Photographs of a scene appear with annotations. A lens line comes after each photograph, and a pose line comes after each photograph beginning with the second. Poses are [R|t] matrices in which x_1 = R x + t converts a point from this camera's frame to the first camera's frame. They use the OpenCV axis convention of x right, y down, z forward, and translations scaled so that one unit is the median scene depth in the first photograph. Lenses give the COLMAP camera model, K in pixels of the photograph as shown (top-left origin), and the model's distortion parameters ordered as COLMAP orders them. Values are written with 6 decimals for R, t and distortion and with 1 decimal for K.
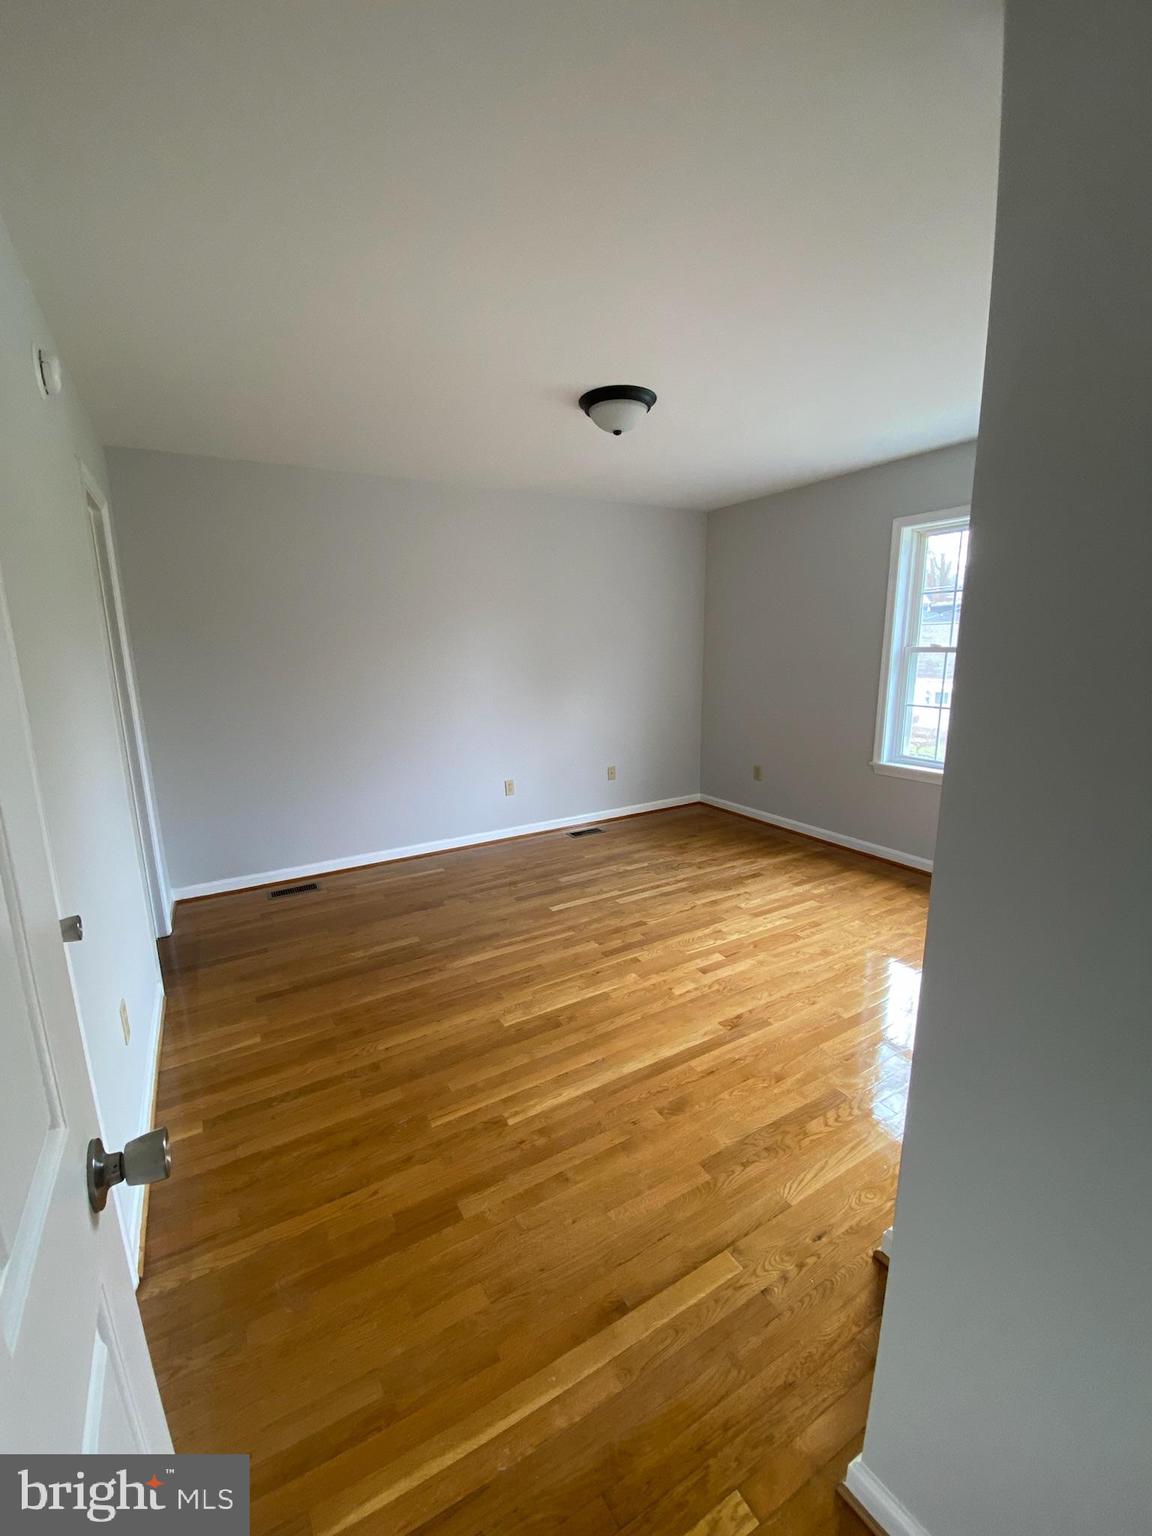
lens RADIAL K [[639.3, 0, 557.6], [0, 639.3, 763.5], [0, 0, 1]] dist [0.033827, -0.024342]
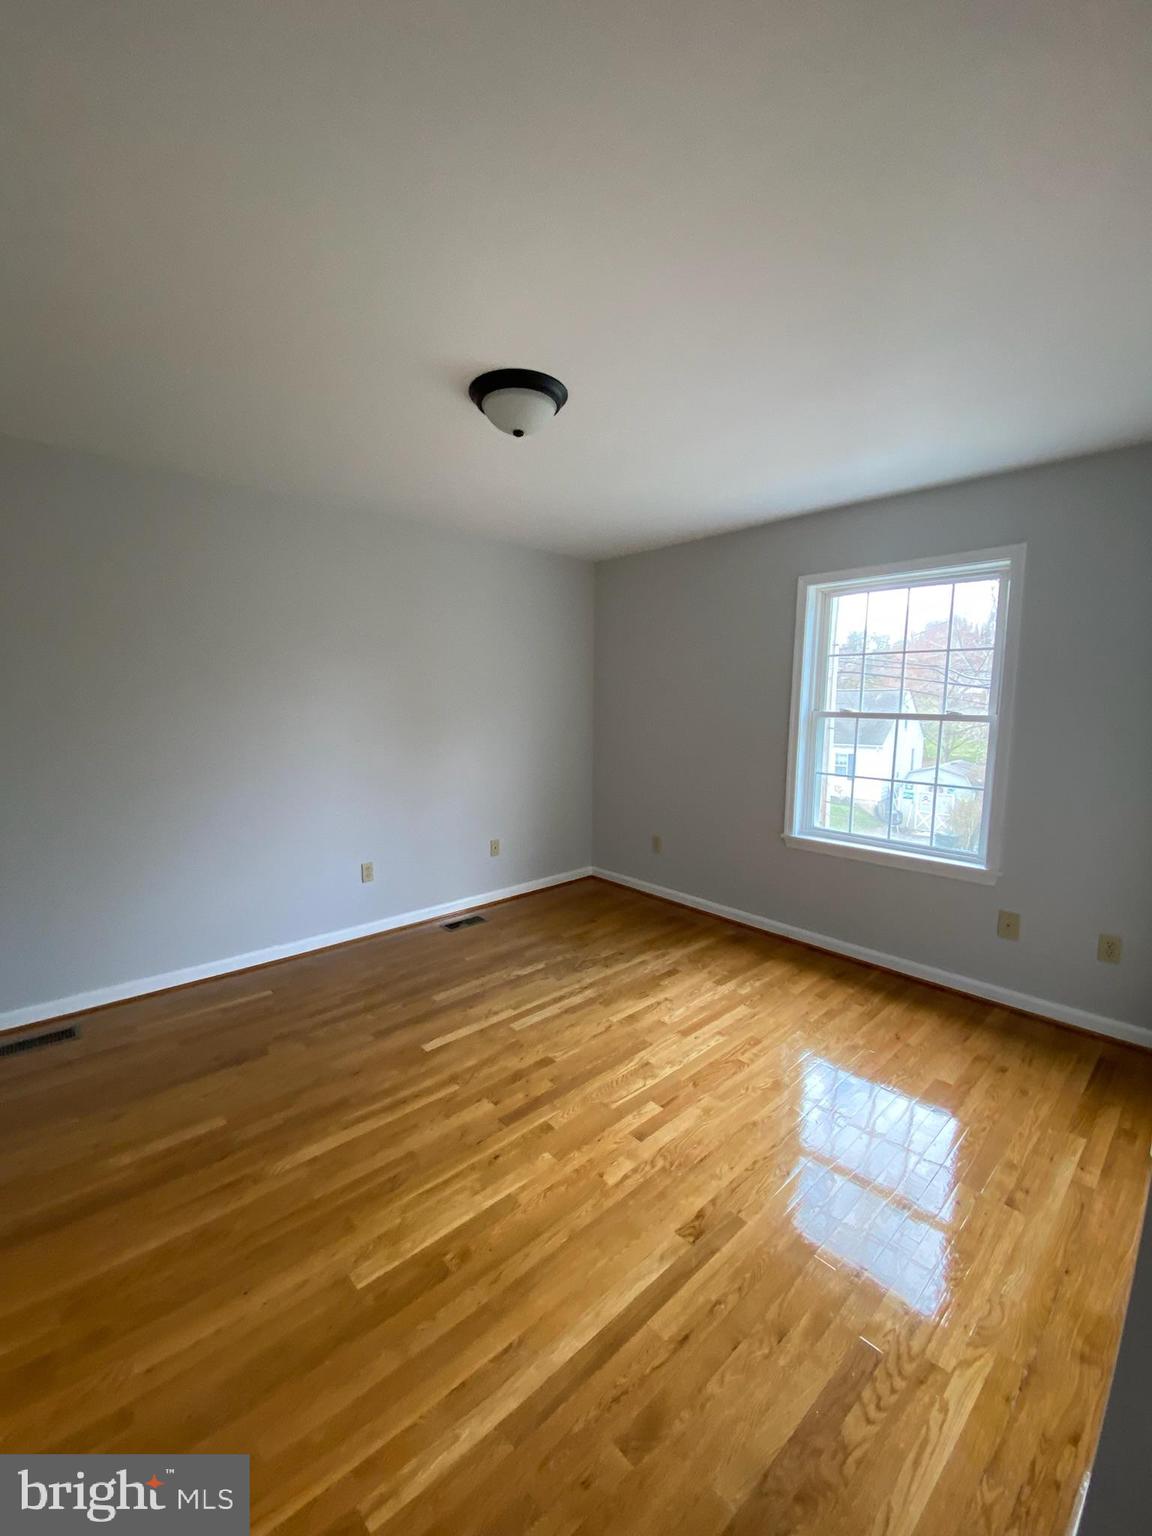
lens RADIAL K [[628.8, 0, 573.9], [0, 628.8, 758.8], [0, 0, 1]] dist [0.021824, -0.022205]
pose [[0.970447, 0.004687, 0.241270, -0.022267], [0.017255, 0.995904, -0.088754, -0.042968], [-0.240698, 0.090294, 0.966391, 0.240902]]
